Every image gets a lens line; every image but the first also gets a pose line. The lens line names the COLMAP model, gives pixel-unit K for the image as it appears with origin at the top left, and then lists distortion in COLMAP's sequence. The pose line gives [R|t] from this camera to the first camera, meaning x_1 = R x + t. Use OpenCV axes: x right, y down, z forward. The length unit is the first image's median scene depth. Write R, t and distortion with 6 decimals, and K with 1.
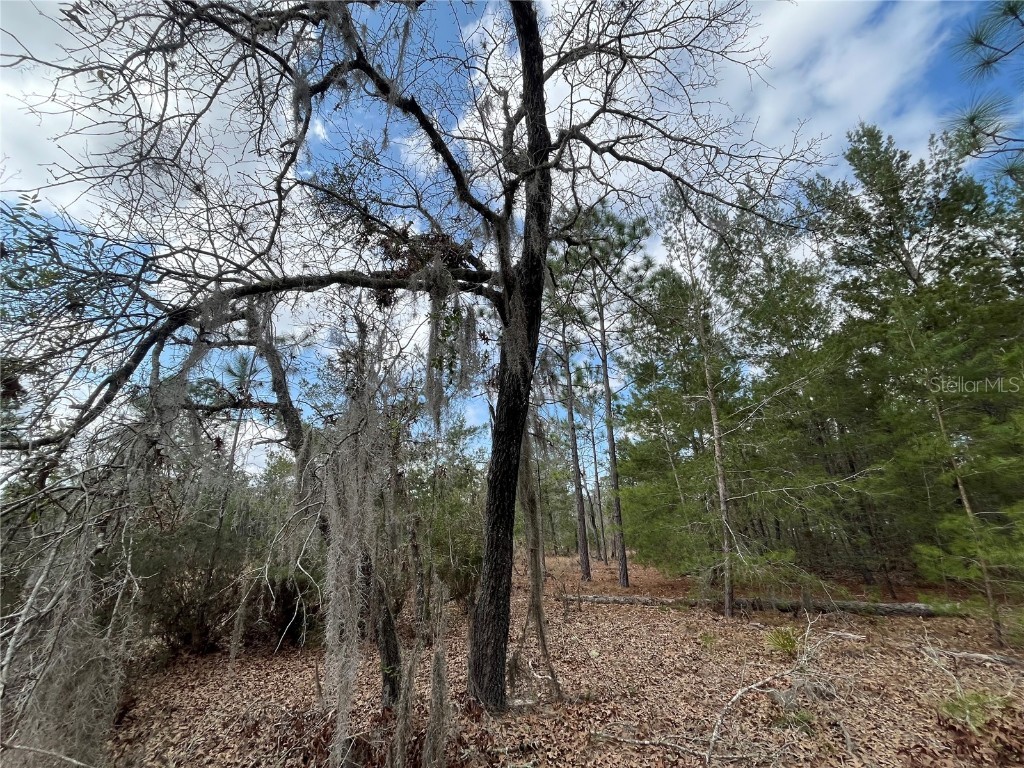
lens RADIAL K [[413.1, 0, 510.0], [0, 413.1, 381.0], [0, 0, 1]] dist [-0.007083, 0.001123]
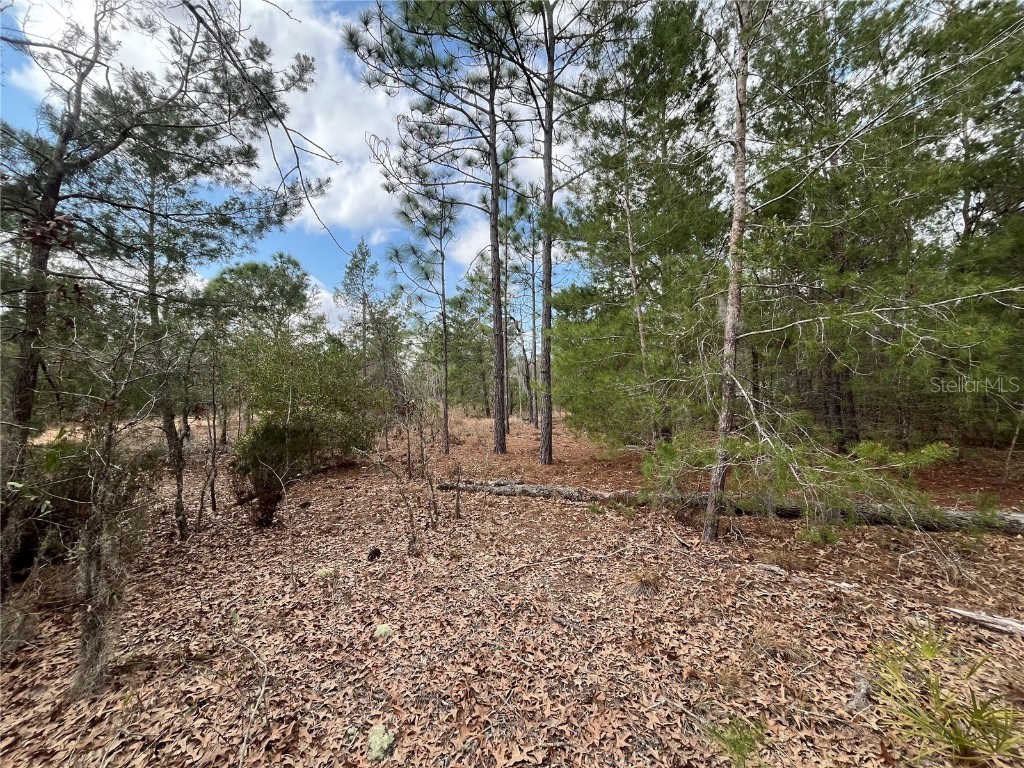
lens RADIAL K [[413.0, 0, 513.8], [0, 413.0, 378.9], [0, 0, 1]] dist [-0.007997, 0.000401]
pose [[0.991312, 0.015189, 0.130654, 0.130292], [-0.055656, 0.948447, 0.312011, 0.139790], [-0.119179, -0.316572, 0.941052, 0.384096]]
